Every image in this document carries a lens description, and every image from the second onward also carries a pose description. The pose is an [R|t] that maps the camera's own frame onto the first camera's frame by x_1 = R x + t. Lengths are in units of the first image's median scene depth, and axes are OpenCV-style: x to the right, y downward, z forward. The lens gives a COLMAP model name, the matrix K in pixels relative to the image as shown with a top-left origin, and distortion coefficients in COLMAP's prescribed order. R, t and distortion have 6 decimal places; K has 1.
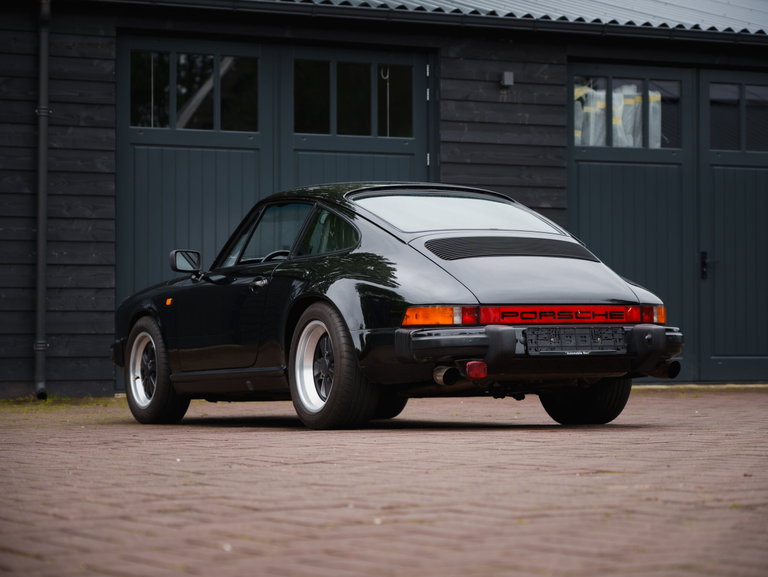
lens RADIAL K [[2322.2, 0, 385.1], [0, 2322.2, 289.8], [0, 0, 1]] dist [0.154112, 0.000000]
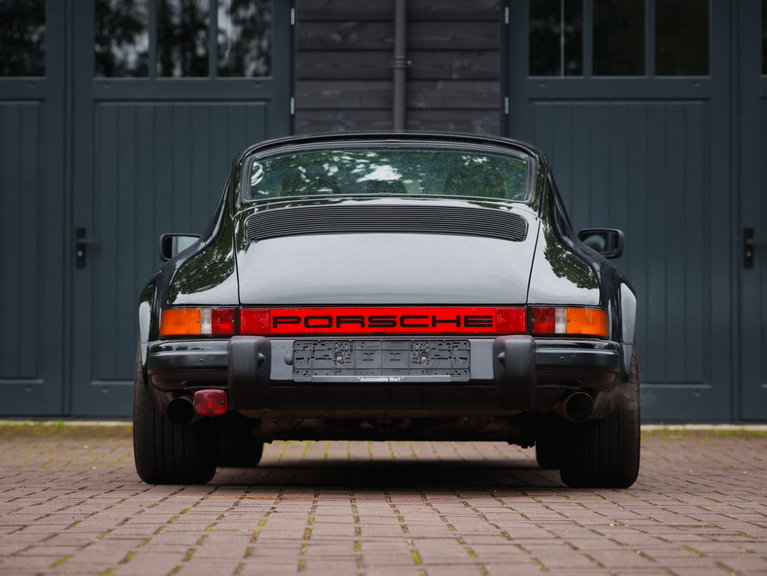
lens RADIAL K [[2583.4, 0, 353.9], [0, 2583.4, 305.0], [0, 0, 1]] dist [0.204124, 0.000000]
pose [[0.866661, -0.001013, -0.498897, 0.434055], [0.003033, 0.999990, 0.003237, 0.003941], [0.498889, -0.004318, 0.866655, 0.368376]]
